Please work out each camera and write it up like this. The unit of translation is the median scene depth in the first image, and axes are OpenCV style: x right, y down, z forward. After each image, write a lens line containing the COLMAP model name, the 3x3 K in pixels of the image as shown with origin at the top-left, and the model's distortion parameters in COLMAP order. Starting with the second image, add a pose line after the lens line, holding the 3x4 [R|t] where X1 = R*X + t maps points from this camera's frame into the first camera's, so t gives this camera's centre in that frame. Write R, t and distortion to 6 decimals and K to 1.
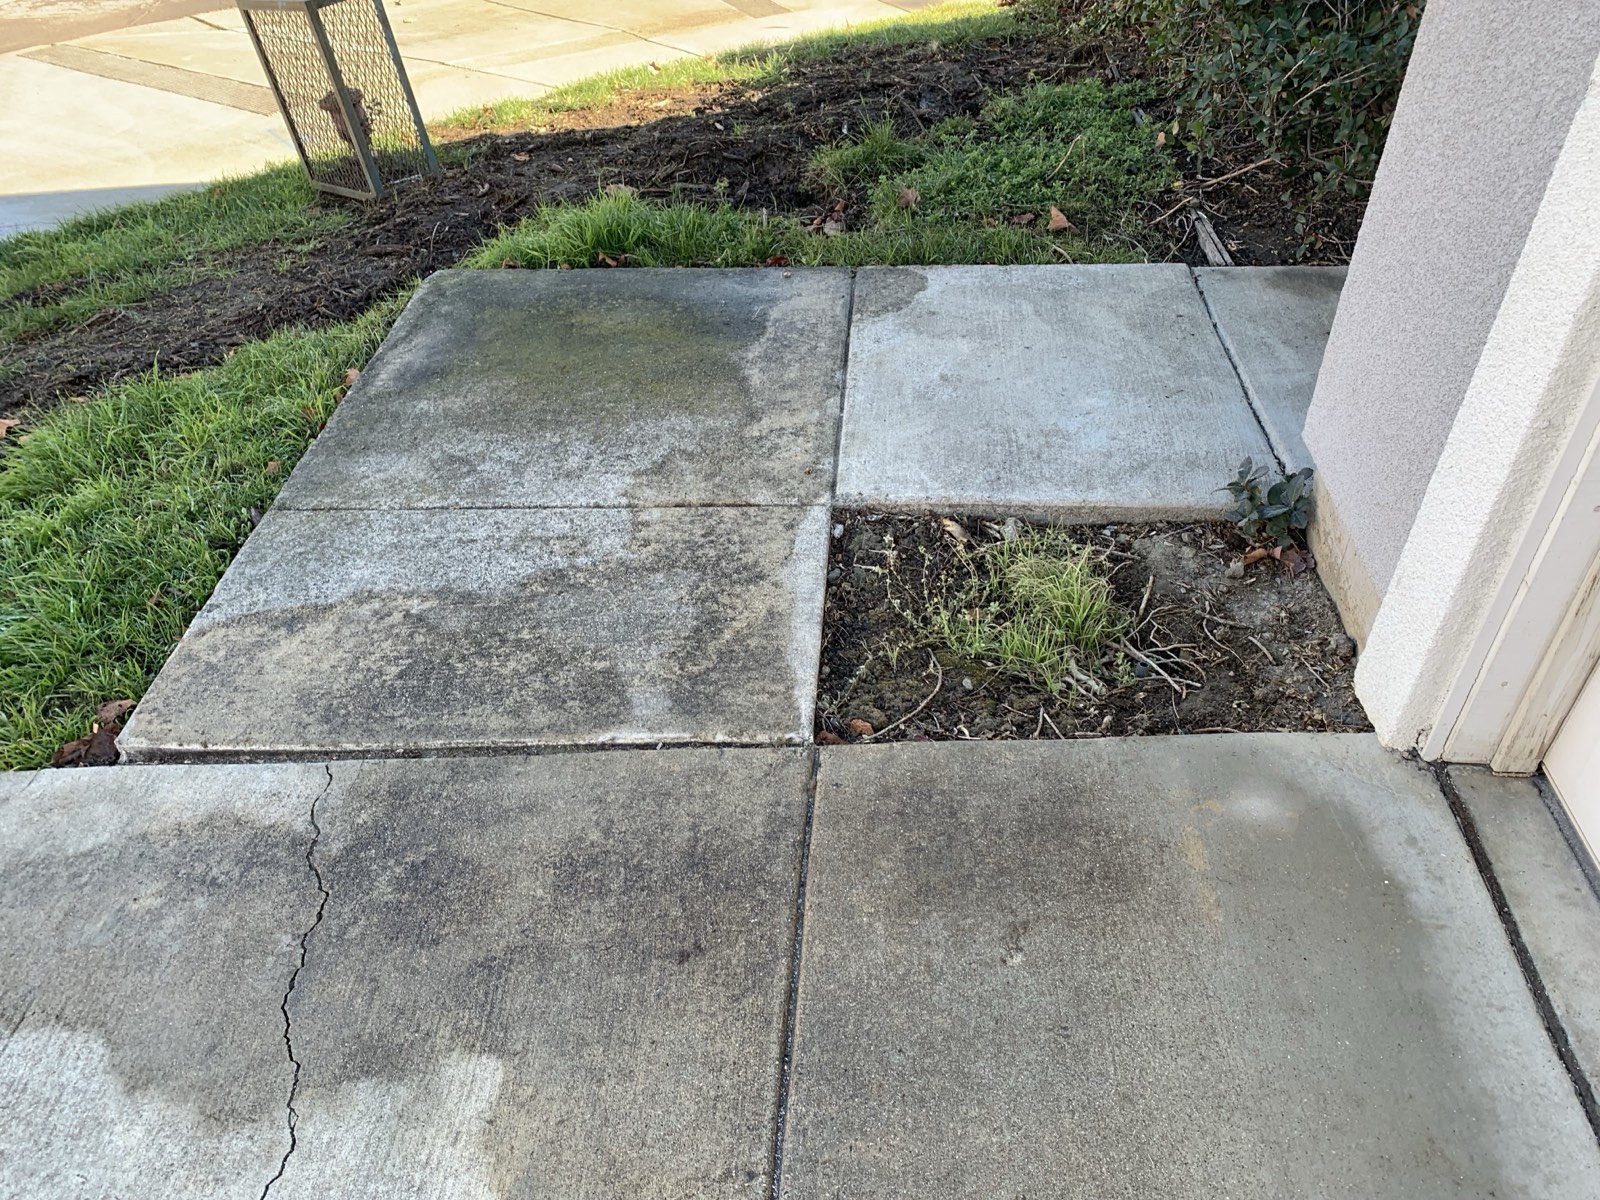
lens RADIAL K [[1215.6, 0, 805.5], [0, 1215.6, 612.7], [0, 0, 1]] dist [0.038136, -0.032583]
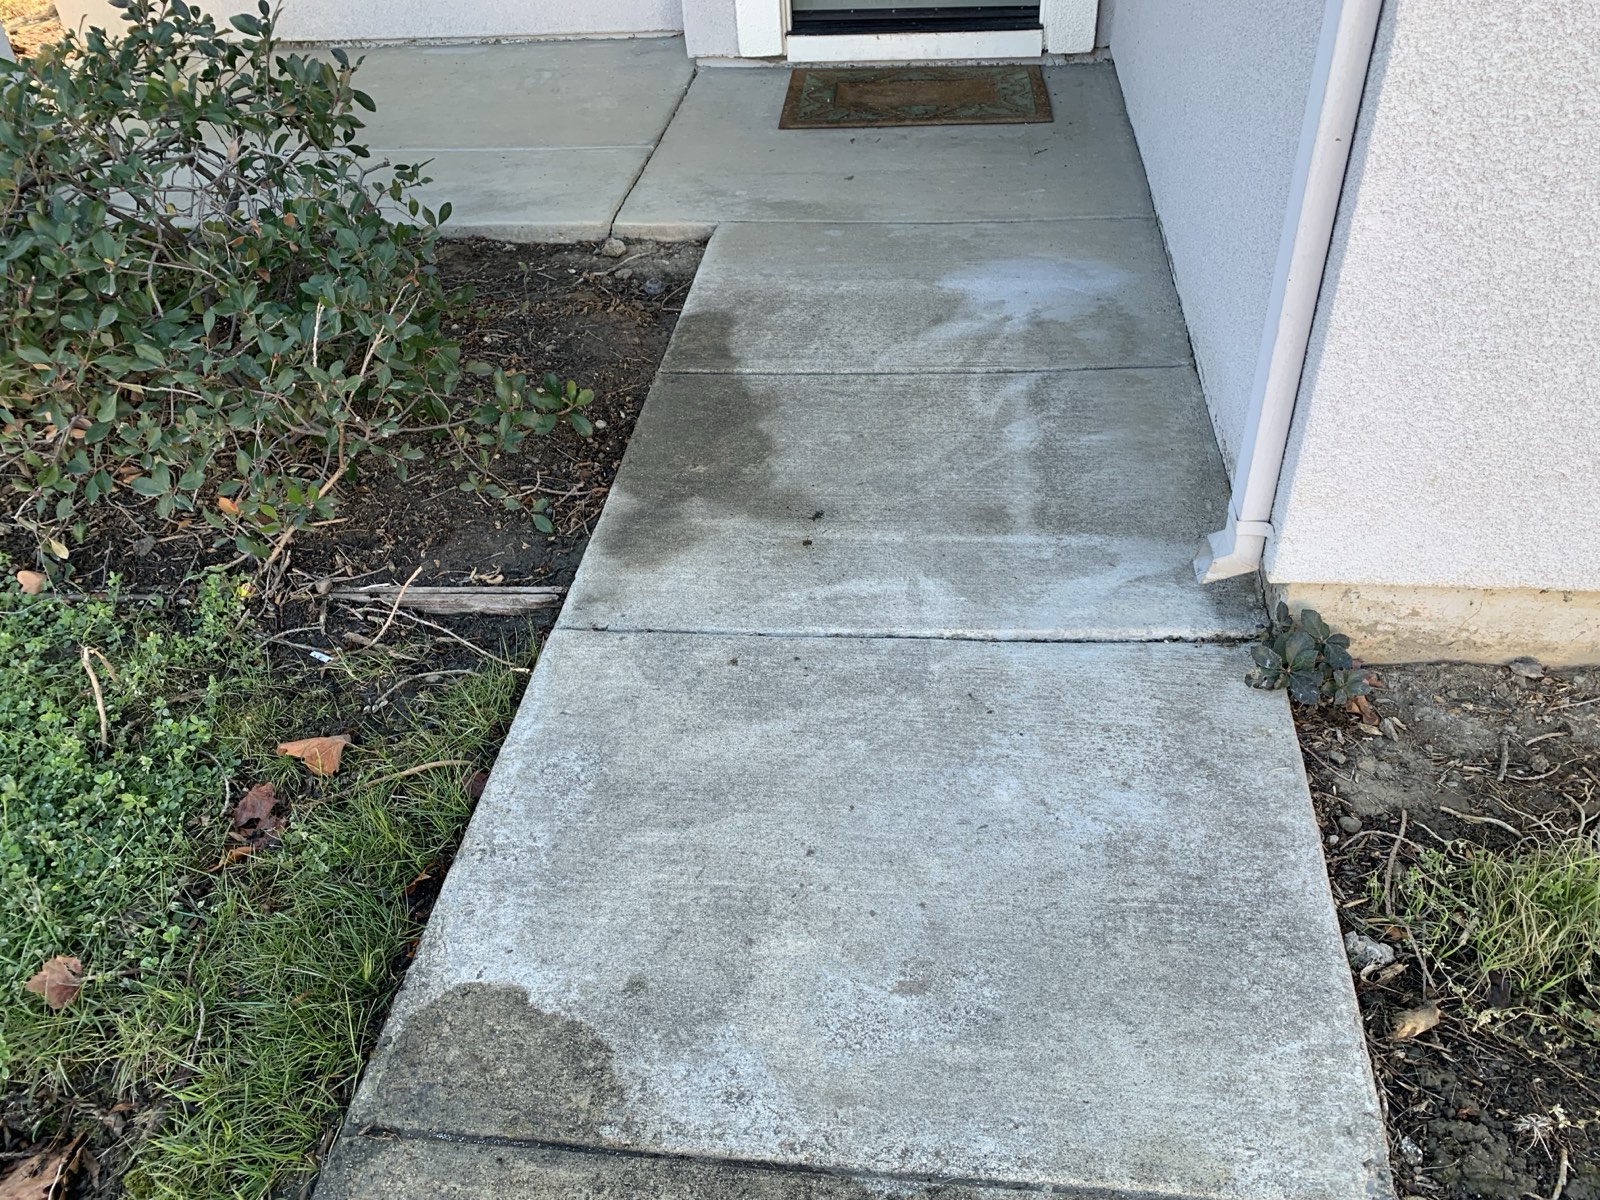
lens RADIAL K [[1215.6, 0, 804.8], [0, 1215.6, 603.6], [0, 0, 1]] dist [0.038136, -0.032583]
pose [[0.052238, -0.618440, 0.784094, -0.240642], [0.667301, 0.605756, 0.433323, -0.653395], [-0.742954, 0.500590, 0.444329, 0.825322]]
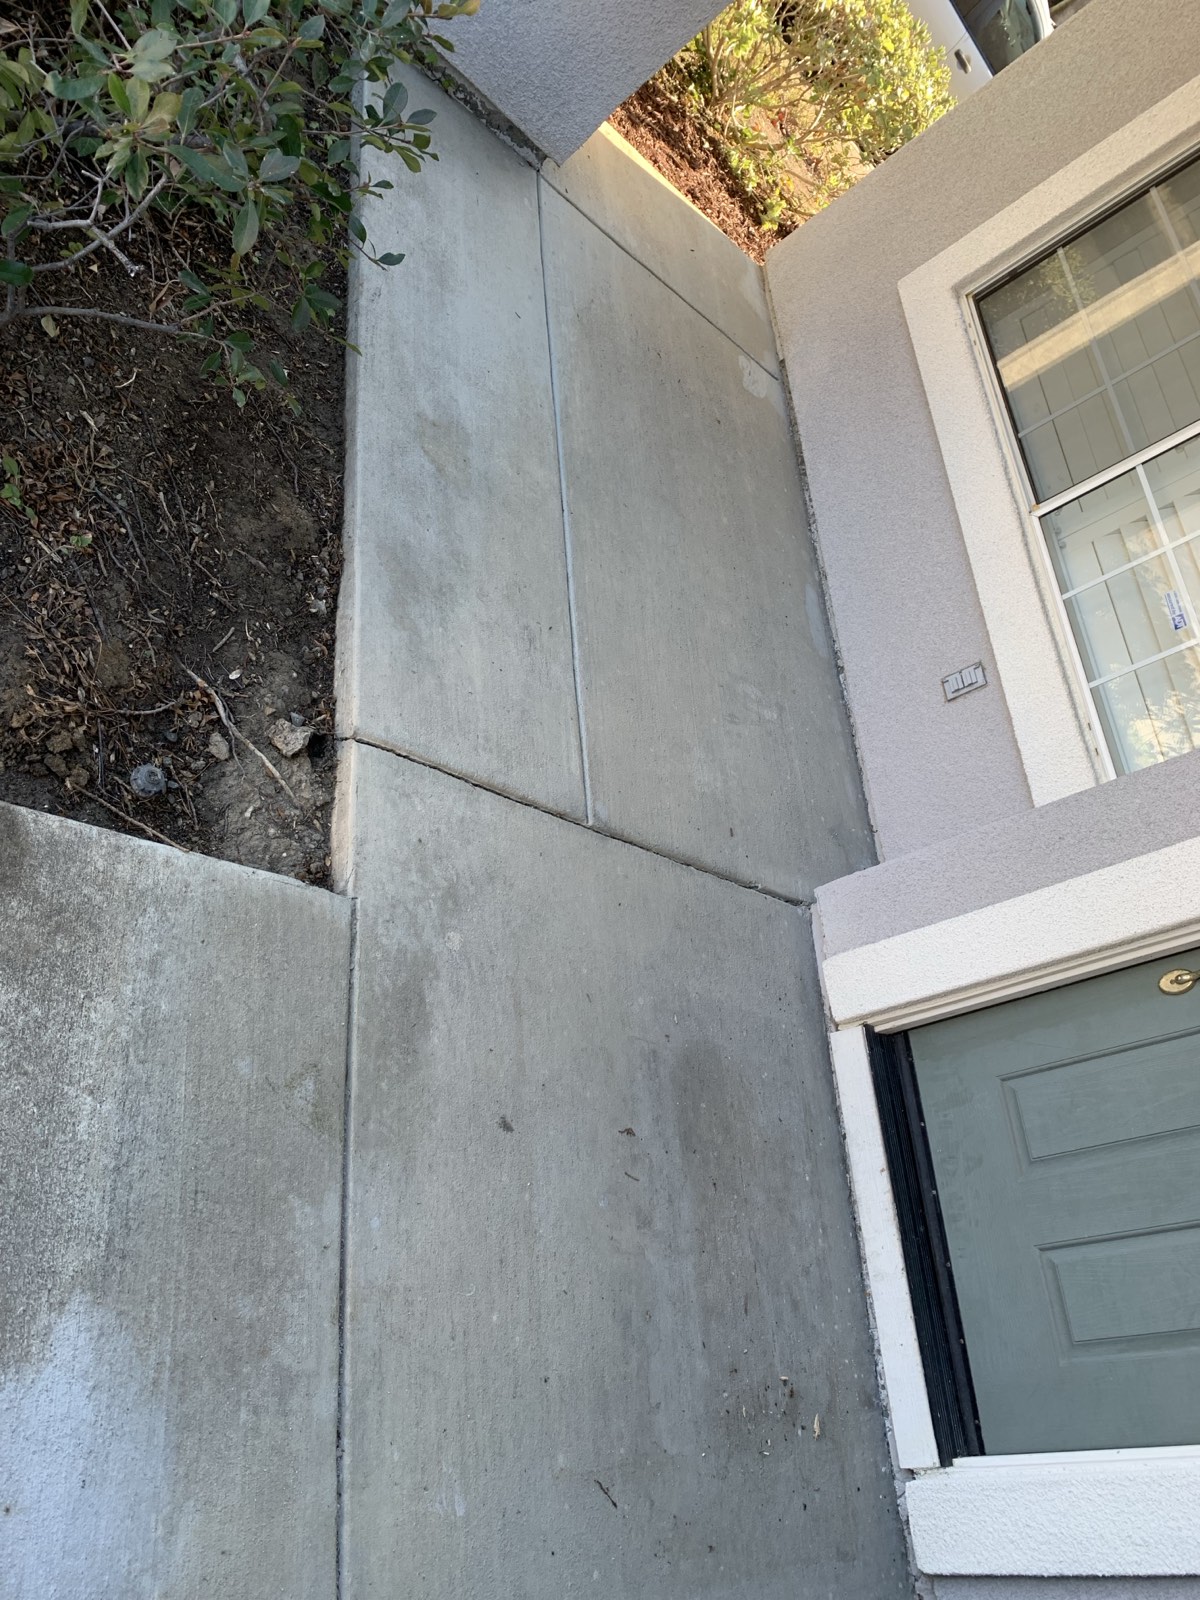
lens RADIAL K [[1215.6, 0, 611.4], [0, 1215.6, 798.7], [0, 0, 1]] dist [0.038136, -0.032583]
pose [[0.661994, 0.236524, 0.711210, 0.633163], [-0.500536, 0.845802, 0.184614, -0.677144], [-0.557877, -0.478200, 0.678305, 0.671263]]
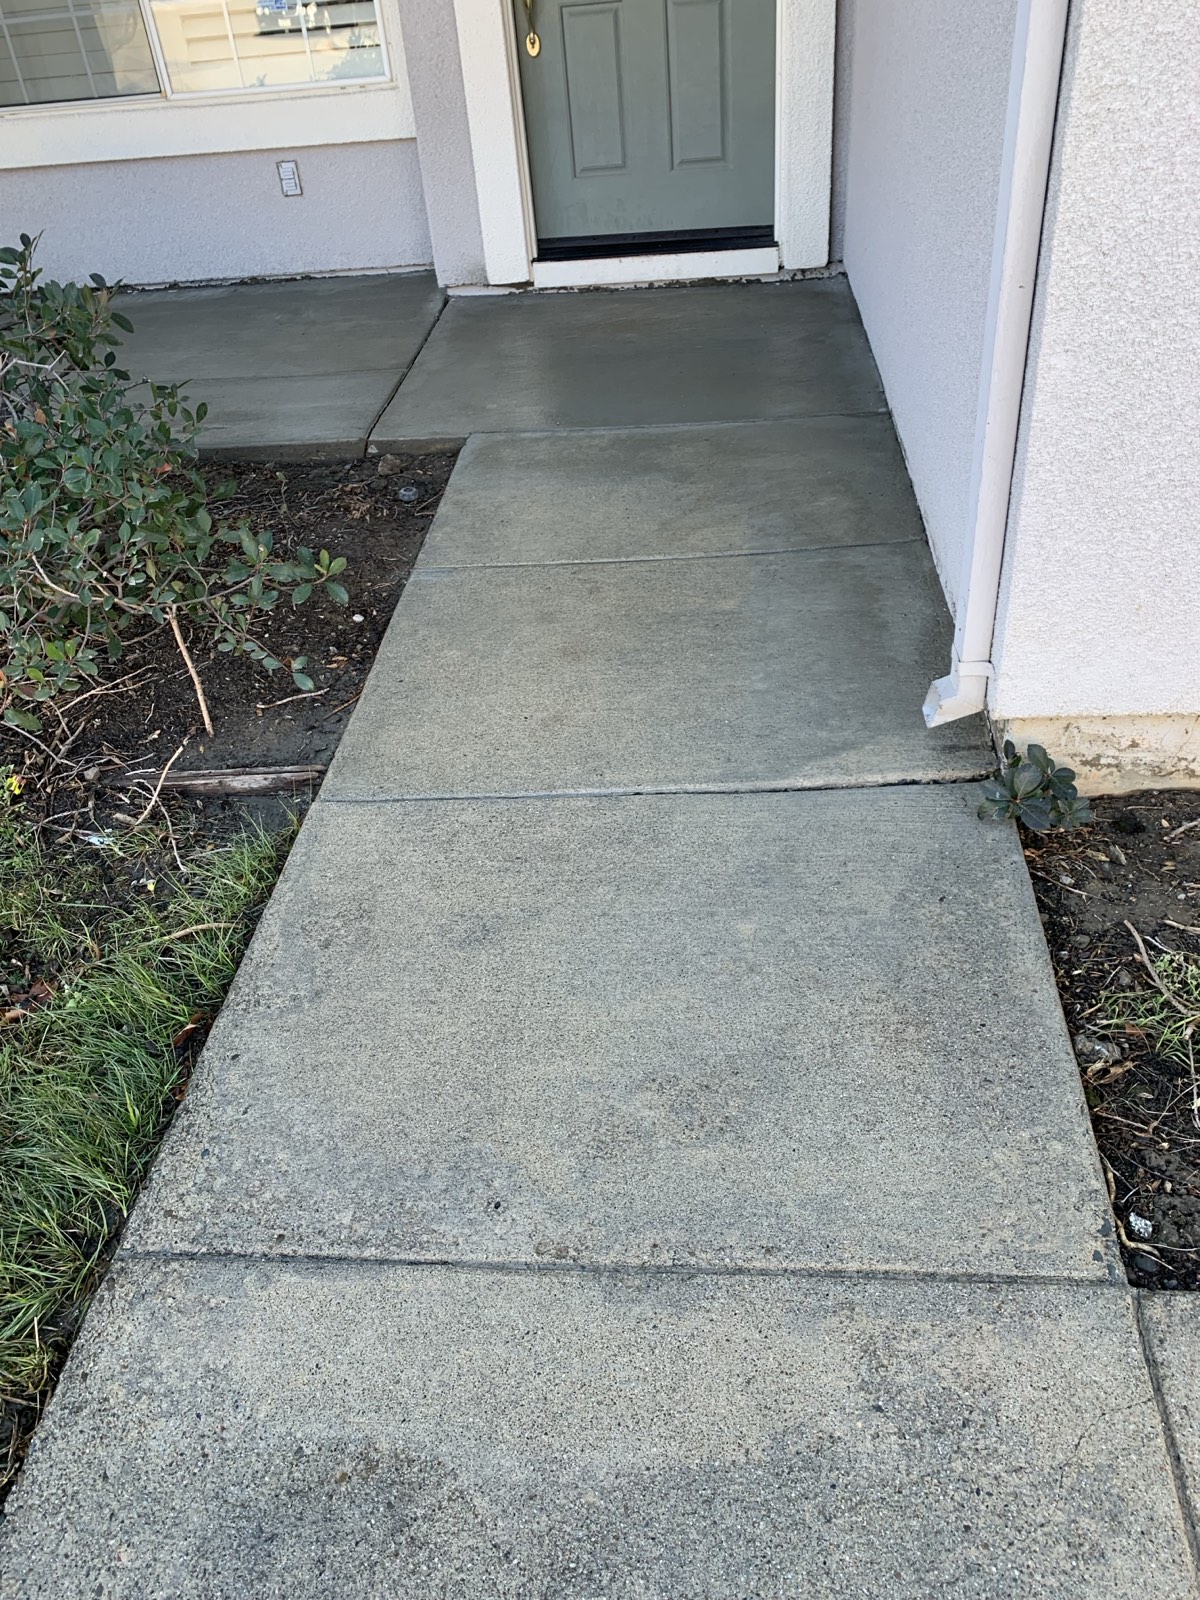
lens RADIAL K [[1215.6, 0, 591.0], [0, 1215.6, 793.0], [0, 0, 1]] dist [0.038136, -0.032583]
pose [[0.025537, -0.584954, 0.810665, -0.301124], [0.690429, 0.596772, 0.408865, -0.616561], [-0.722949, 0.549265, 0.419109, 0.824134]]
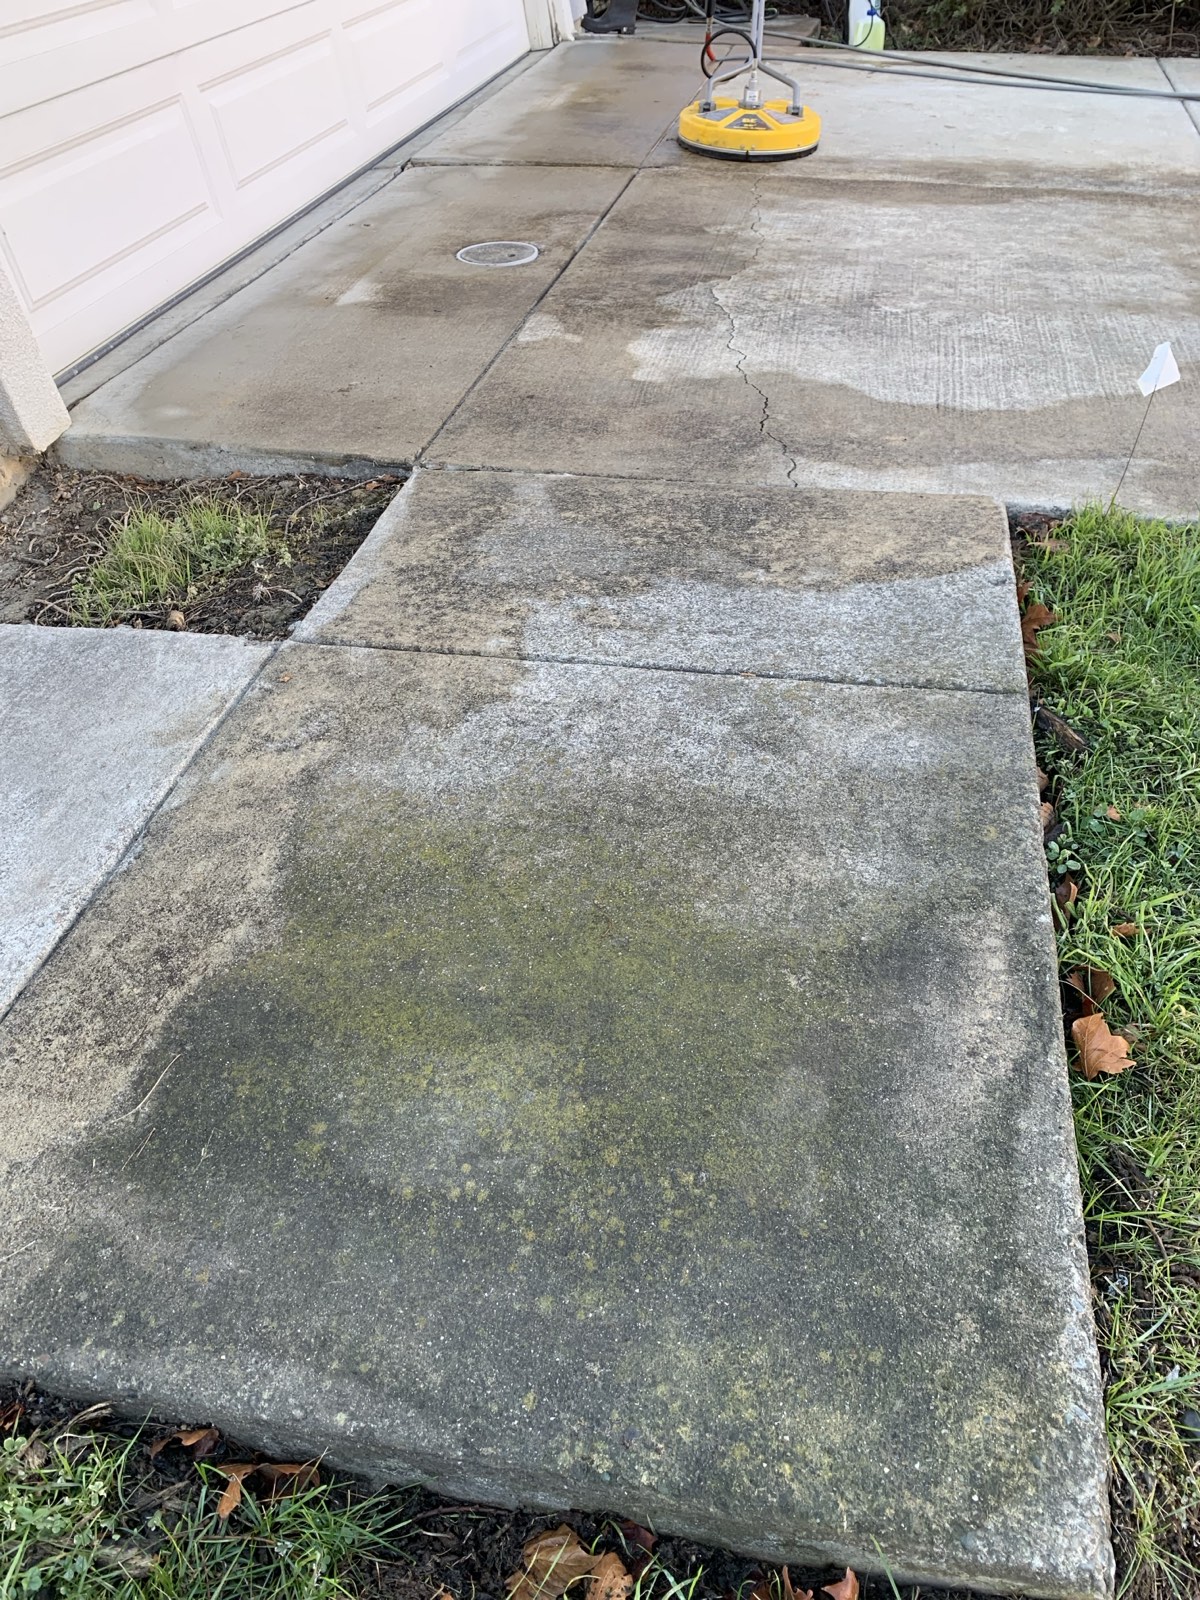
lens RADIAL K [[1215.6, 0, 605.5], [0, 1215.6, 789.3], [0, 0, 1]] dist [0.038136, -0.032583]
pose [[-0.979553, 0.015956, 0.200552, -0.362267], [0.199406, 0.209285, 0.957307, -0.831104], [-0.026698, 0.977724, -0.208188, 1.270988]]
